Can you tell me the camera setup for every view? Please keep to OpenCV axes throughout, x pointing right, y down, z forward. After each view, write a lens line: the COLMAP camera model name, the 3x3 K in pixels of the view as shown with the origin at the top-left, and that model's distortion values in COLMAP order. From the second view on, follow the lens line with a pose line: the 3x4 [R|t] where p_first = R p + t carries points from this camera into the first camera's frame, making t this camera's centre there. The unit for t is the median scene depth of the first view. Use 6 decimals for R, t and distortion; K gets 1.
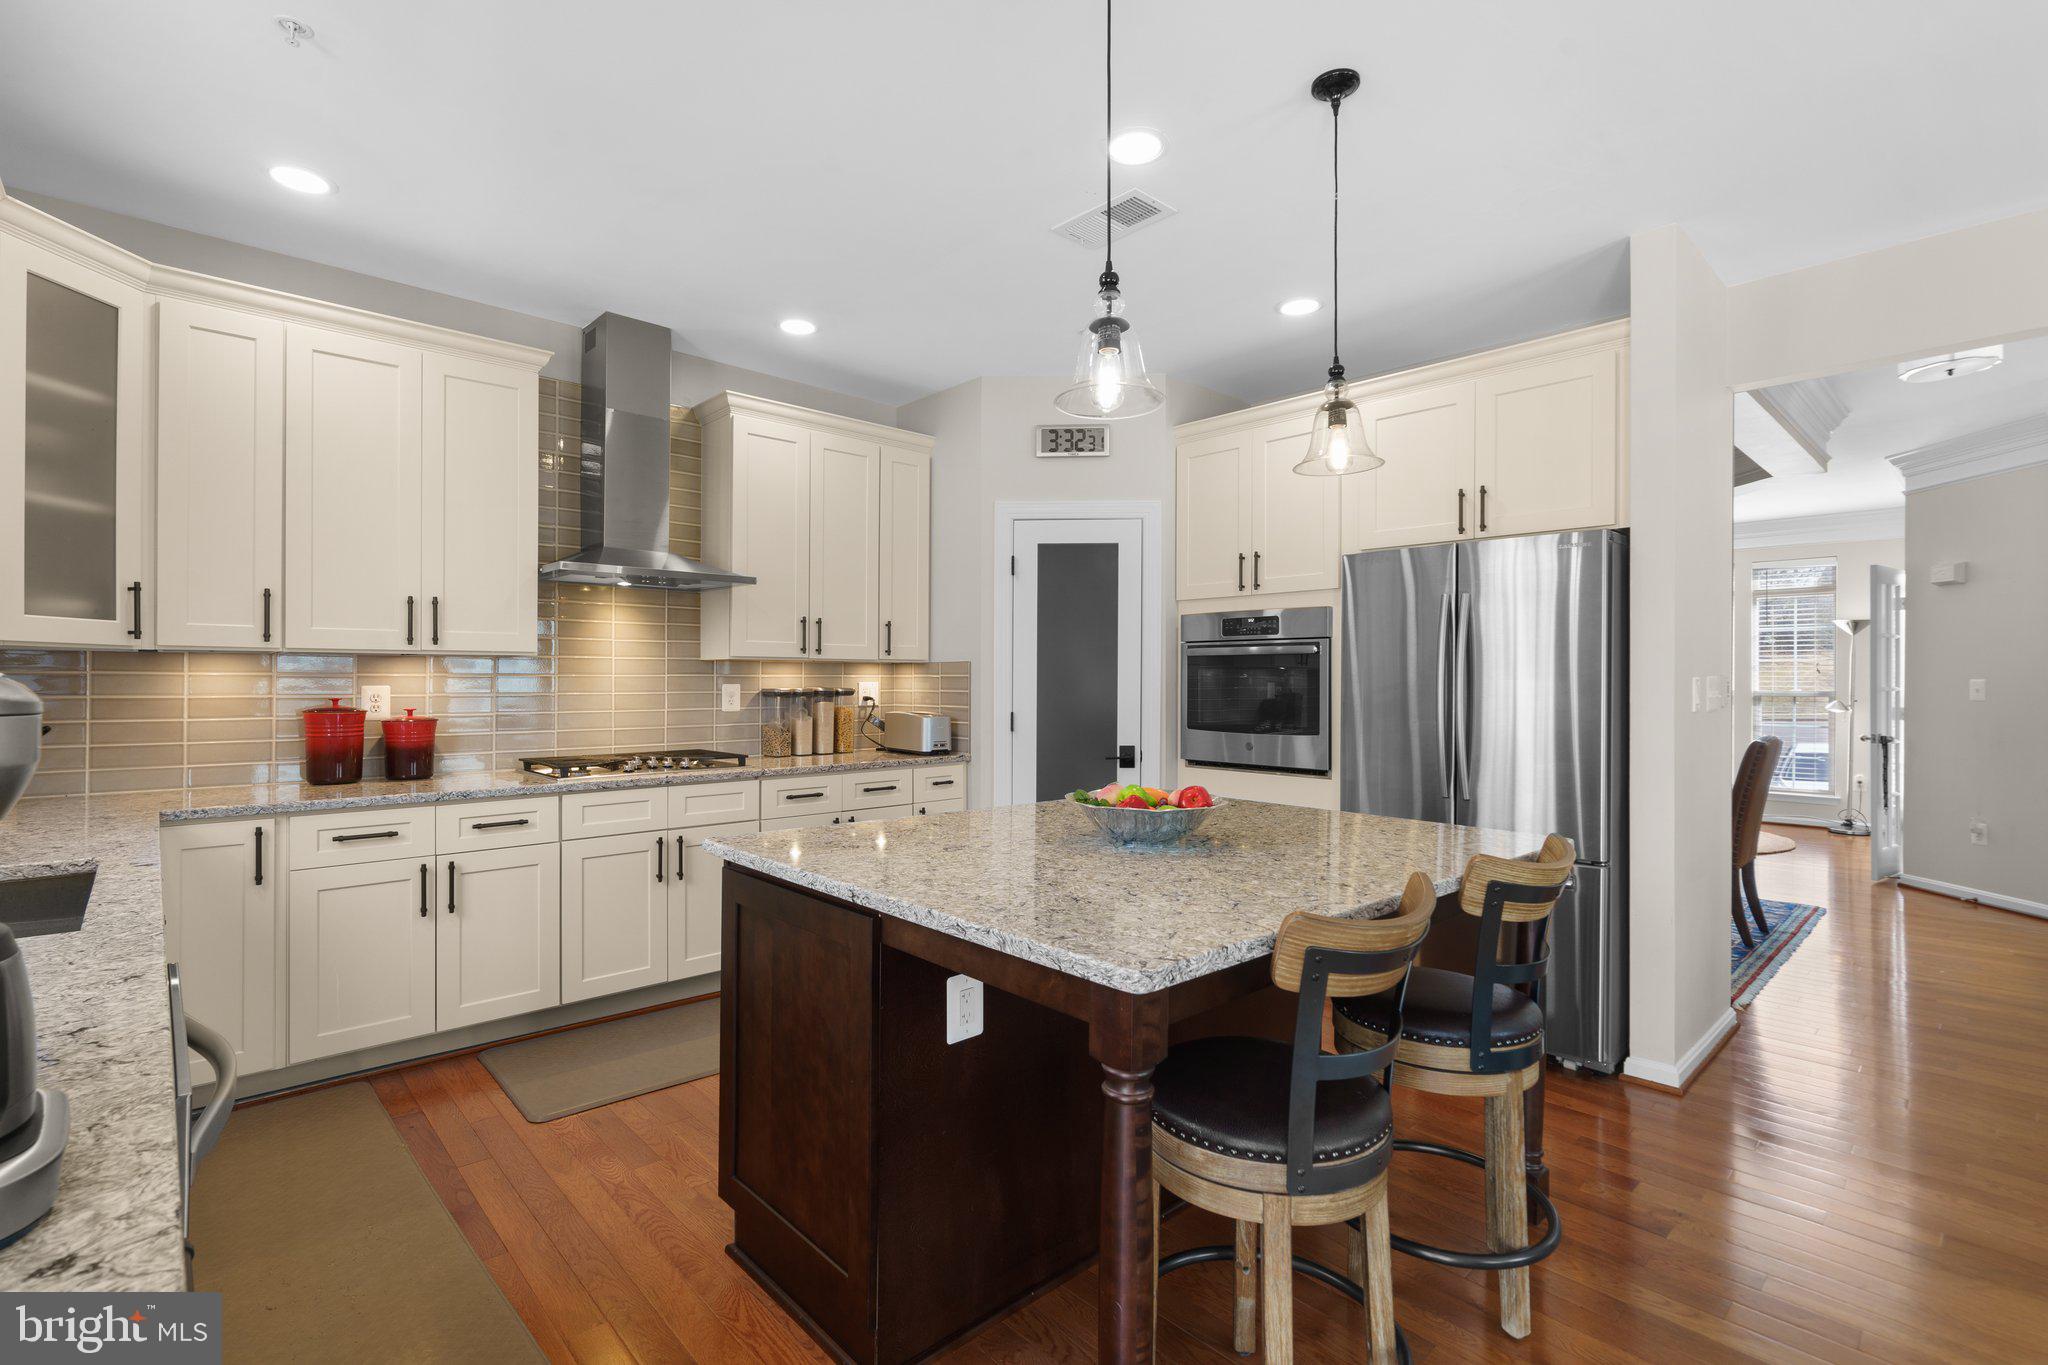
lens RADIAL K [[943.5, 0, 1024.0], [0, 943.5, 682.5], [0, 0, 1]] dist [-0.008060, -0.000018]
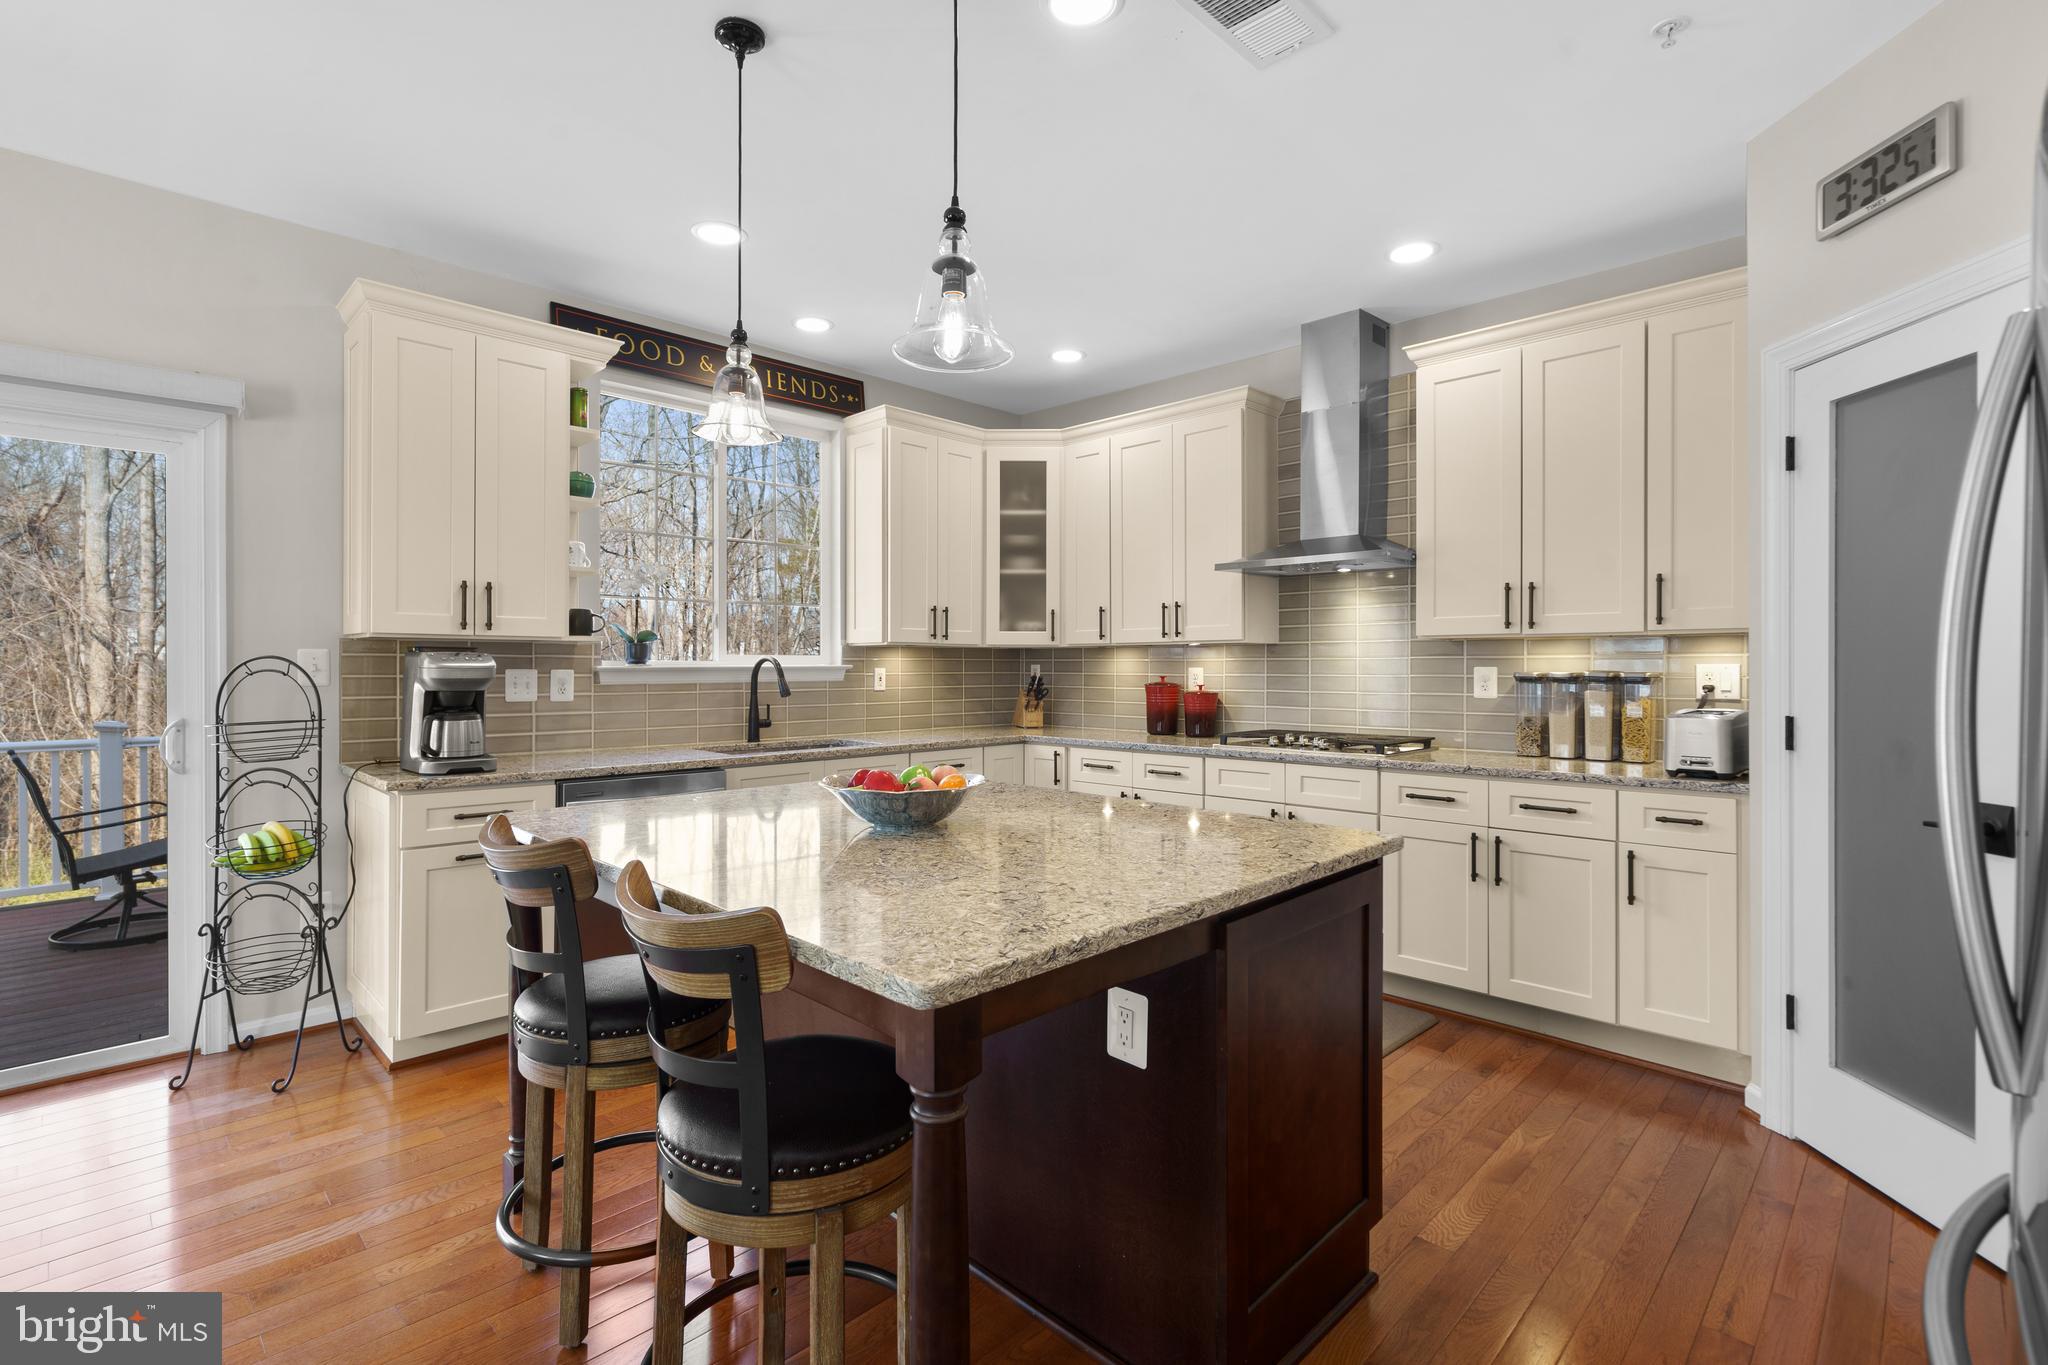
lens RADIAL K [[938.2, 0, 1021.6], [0, 938.2, 666.8], [0, 0, 1]] dist [-0.000779, 0.000229]
pose [[0.046334, -0.001655, -0.998925, 0.645613], [-0.001480, 0.999997, -0.001726, 0.004796], [0.998925, 0.001559, 0.046332, 0.645385]]
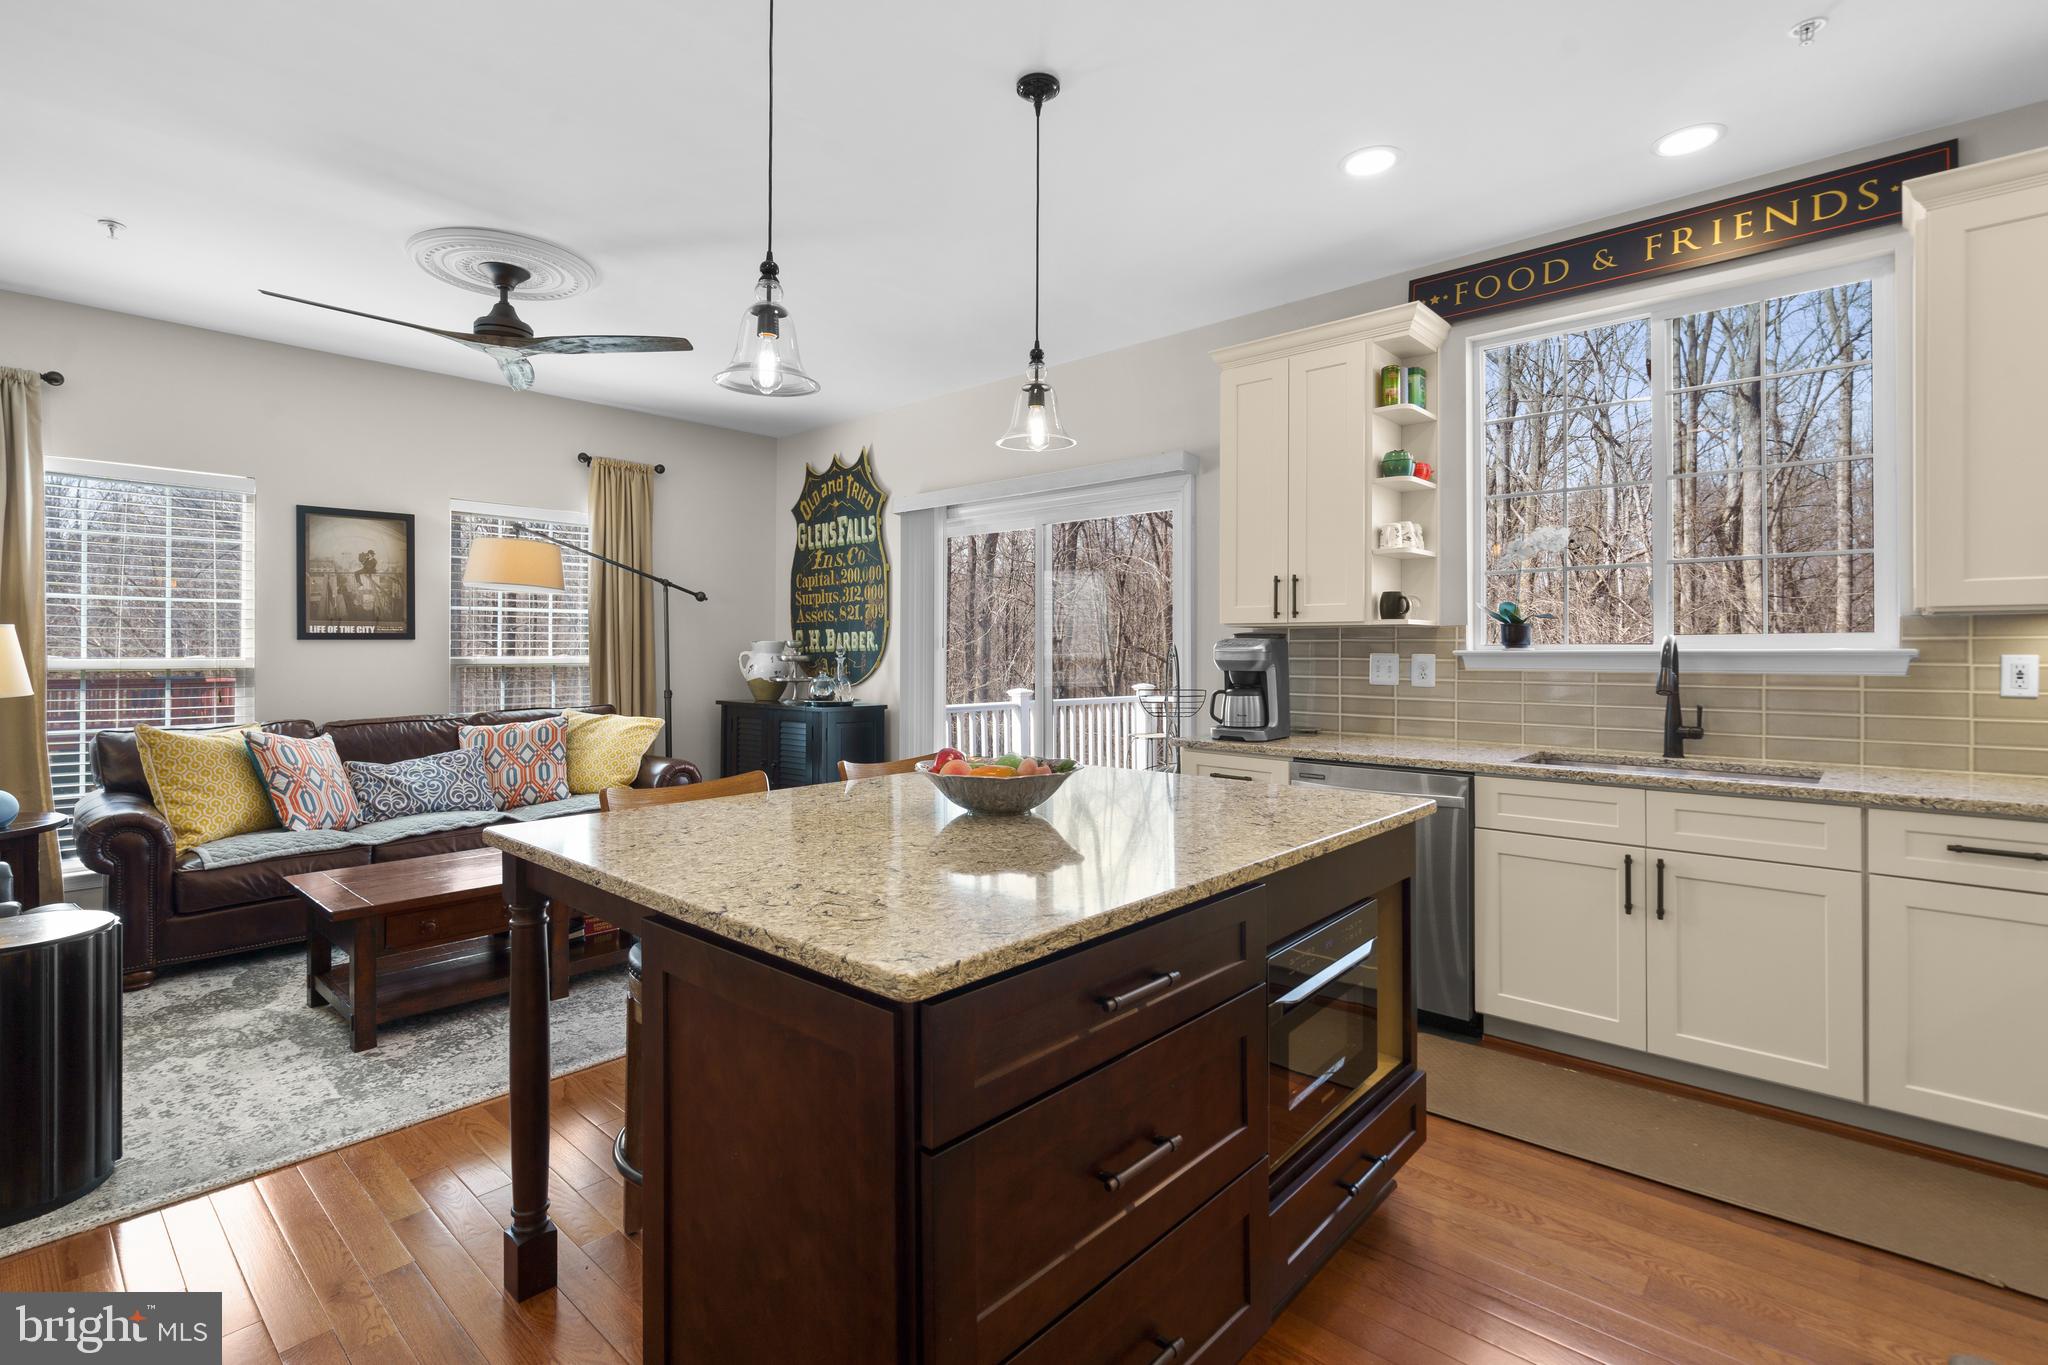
lens RADIAL K [[951.7, 0, 996.5], [0, 951.7, 643.3], [0, 0, 1]] dist [-0.002547, -0.000076]
pose [[-0.997174, -0.002911, -0.075069, 0.119261], [-0.002616, 0.999988, -0.004030, 0.001093], [0.075080, -0.003822, -0.997170, 1.165778]]
